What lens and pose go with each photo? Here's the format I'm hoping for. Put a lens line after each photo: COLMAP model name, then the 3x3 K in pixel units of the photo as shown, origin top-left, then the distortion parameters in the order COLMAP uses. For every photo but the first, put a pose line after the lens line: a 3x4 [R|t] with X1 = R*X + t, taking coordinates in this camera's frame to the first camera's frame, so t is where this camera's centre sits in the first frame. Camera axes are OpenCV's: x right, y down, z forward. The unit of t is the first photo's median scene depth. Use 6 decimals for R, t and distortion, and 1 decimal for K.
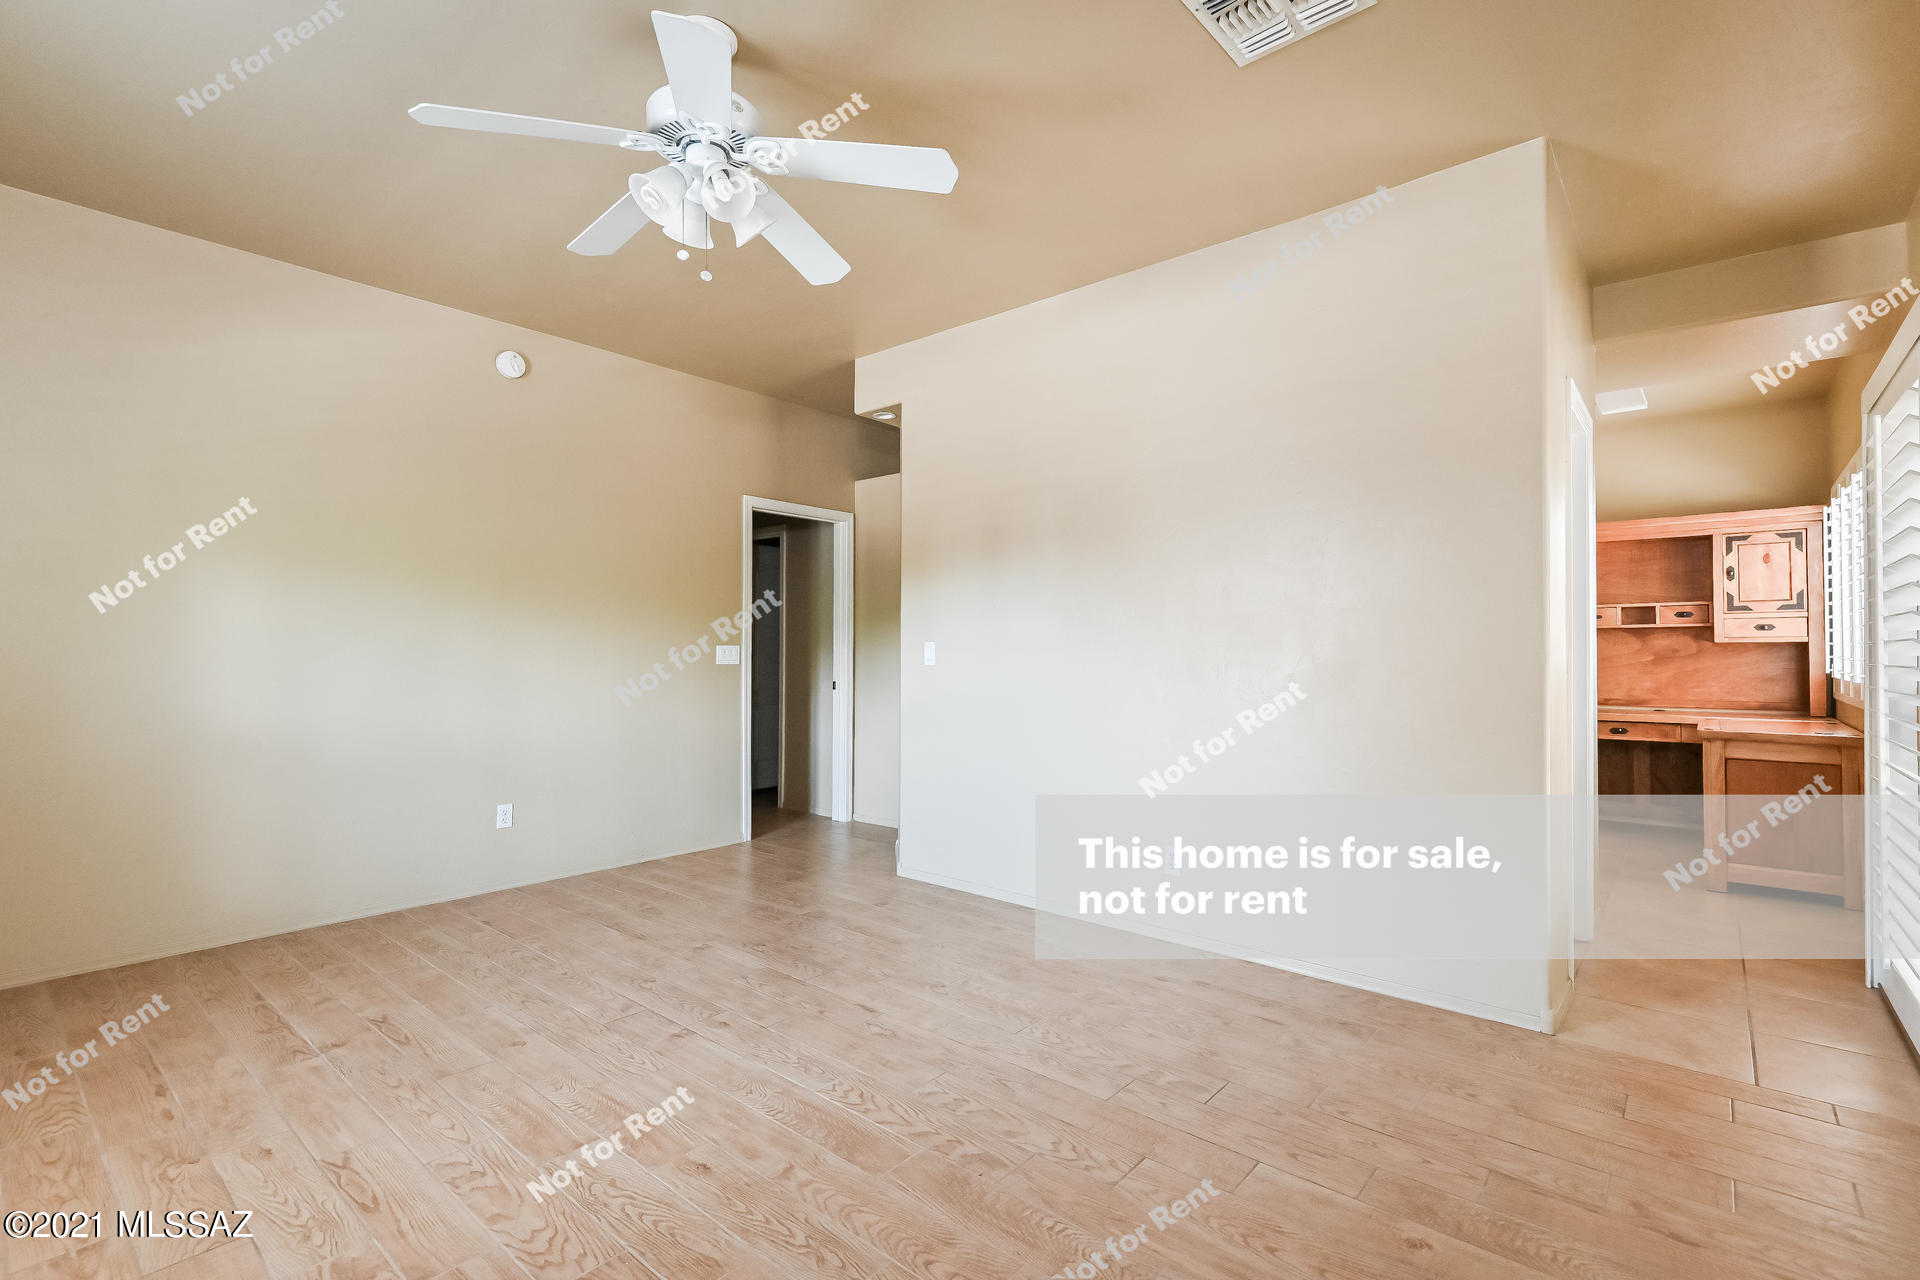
lens RADIAL K [[880.9, 0, 973.8], [0, 880.9, 641.2], [0, 0, 1]] dist [0.003522, -0.002996]
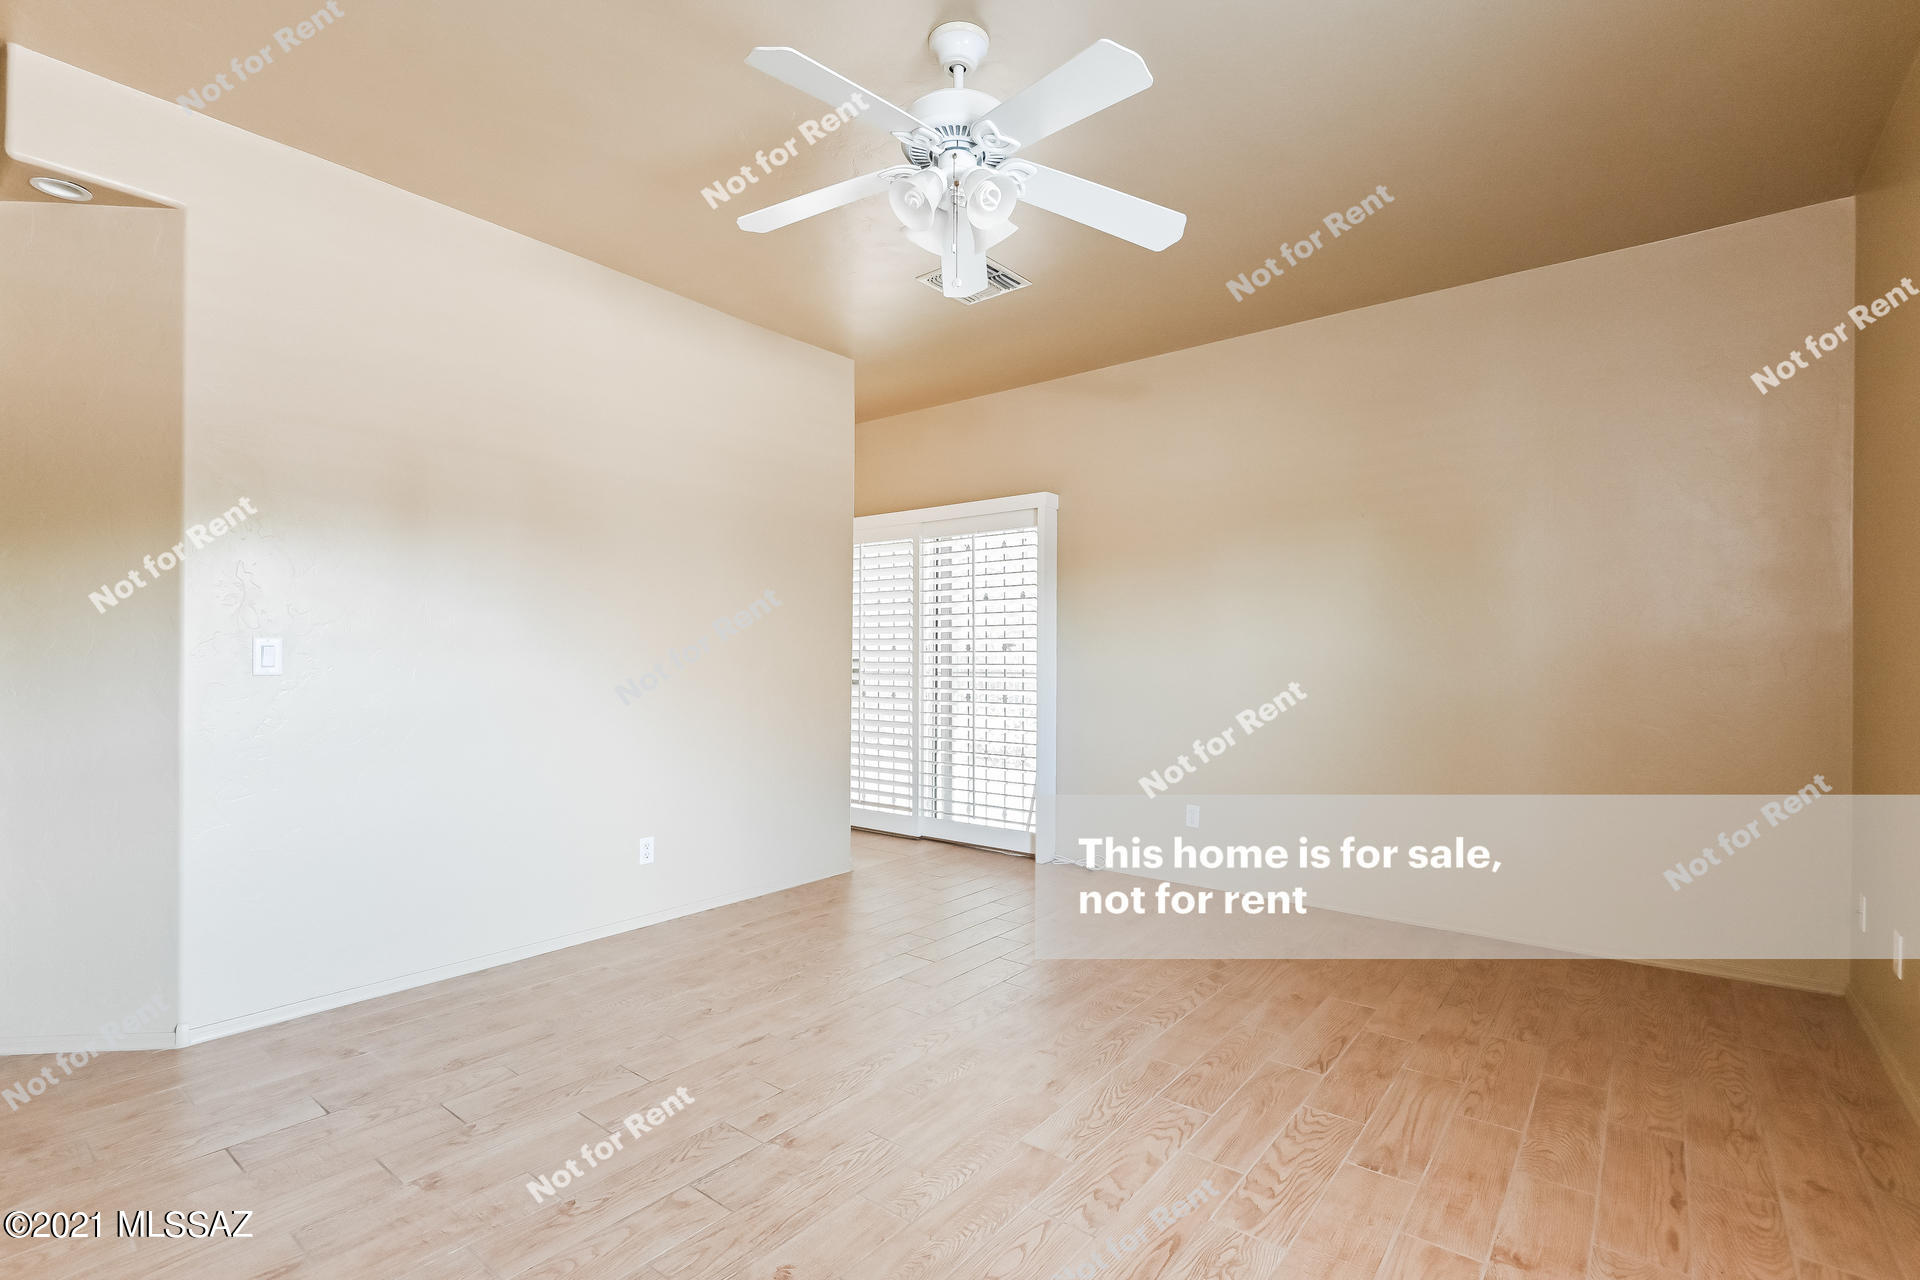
lens RADIAL K [[880.9, 0, 973.4], [0, 880.9, 648.3], [0, 0, 1]] dist [0.003522, -0.002996]
pose [[-0.038168, -0.000376, 0.999271, -0.861443], [-0.009194, 0.999958, 0.000025, 0.006543], [-0.999229, -0.009187, -0.038170, 0.669533]]
